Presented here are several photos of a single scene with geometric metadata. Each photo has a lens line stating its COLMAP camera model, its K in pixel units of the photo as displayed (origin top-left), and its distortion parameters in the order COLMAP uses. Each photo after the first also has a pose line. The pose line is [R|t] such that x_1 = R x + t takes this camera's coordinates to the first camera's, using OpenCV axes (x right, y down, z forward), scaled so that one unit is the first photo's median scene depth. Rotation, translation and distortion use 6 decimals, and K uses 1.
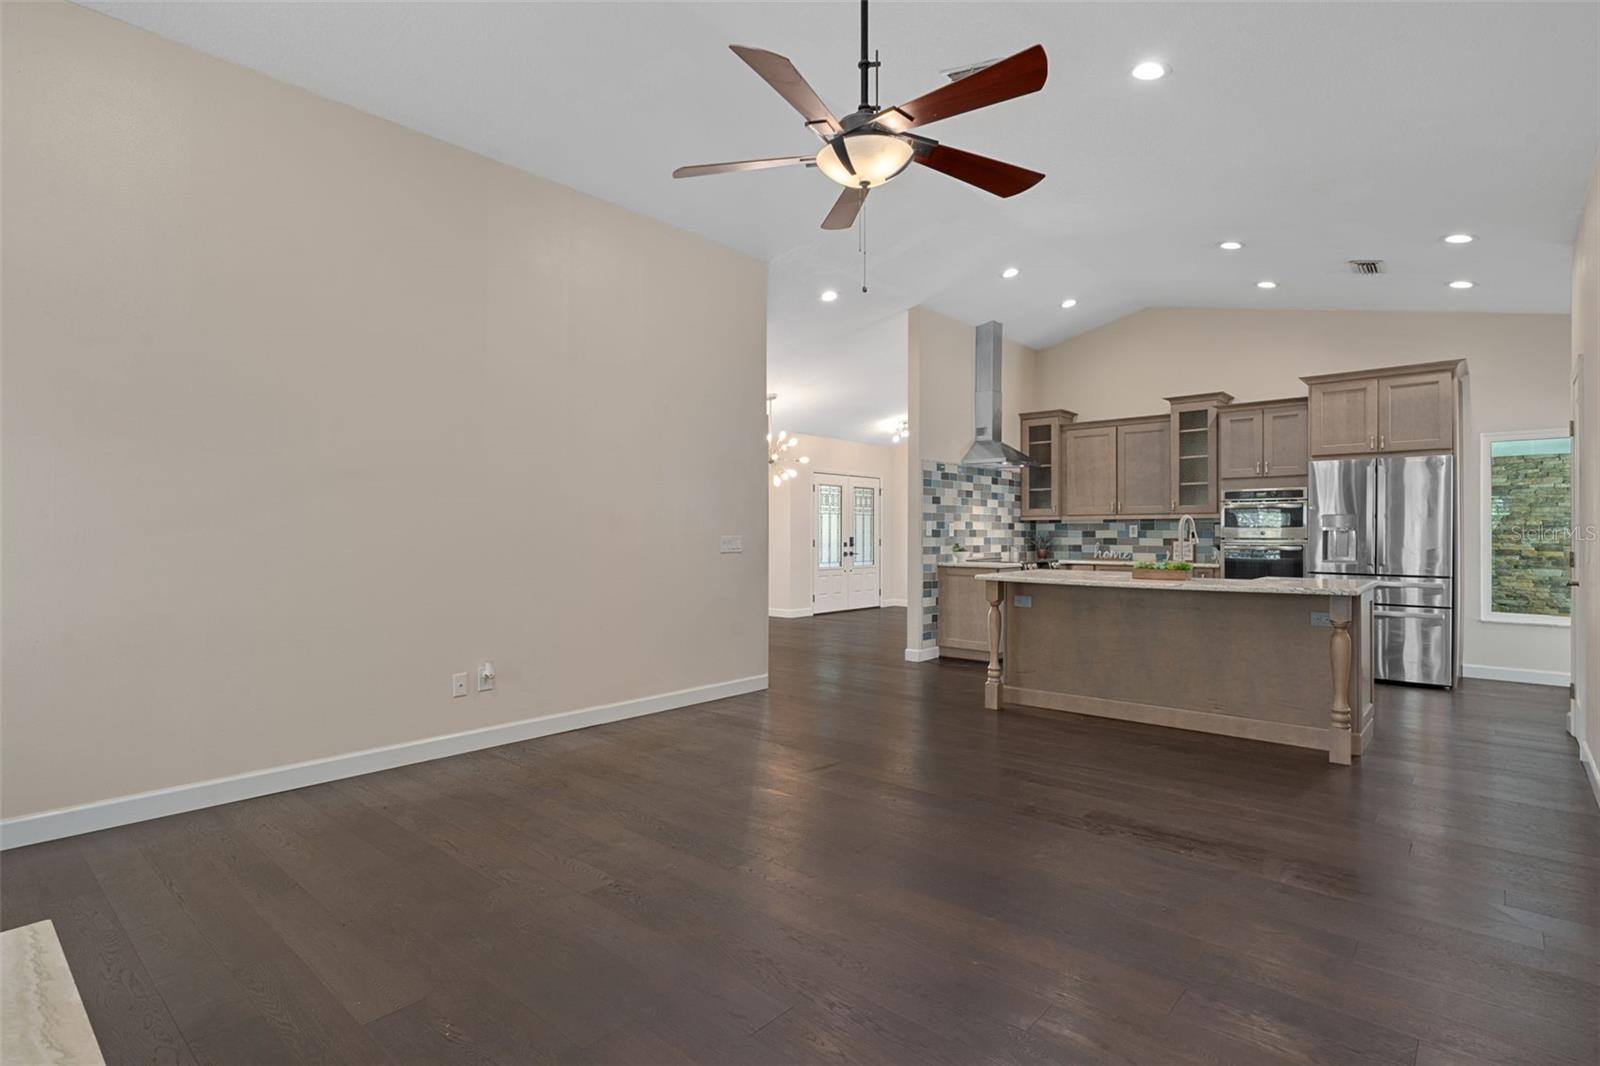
lens RADIAL K [[761.4, 0, 789.4], [0, 761.4, 525.5], [0, 0, 1]] dist [0.002736, 0.000595]
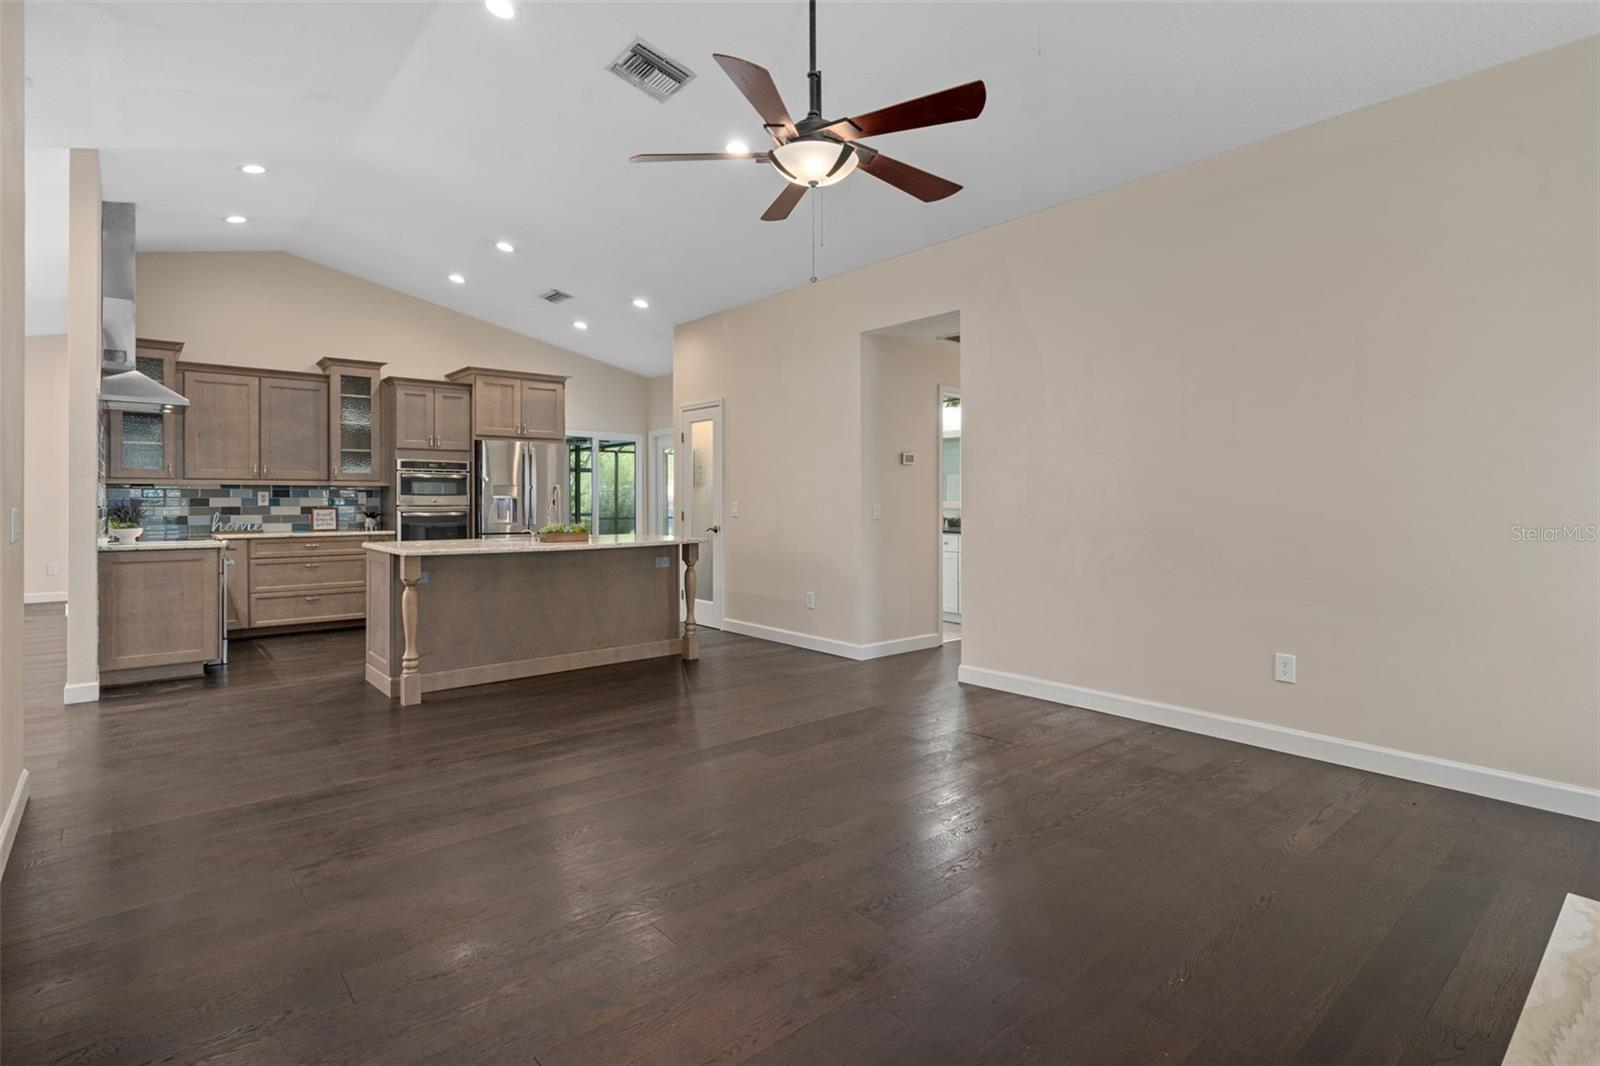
lens RADIAL K [[743.9, 0, 799.6], [0, 743.9, 490.8], [0, 0, 1]] dist [0.000125, 0.000185]
pose [[0.180917, 0.011469, 0.983431, -0.295157], [-0.008258, 0.999914, -0.010142, 0.001992], [-0.983464, -0.006286, 0.180996, 0.254066]]
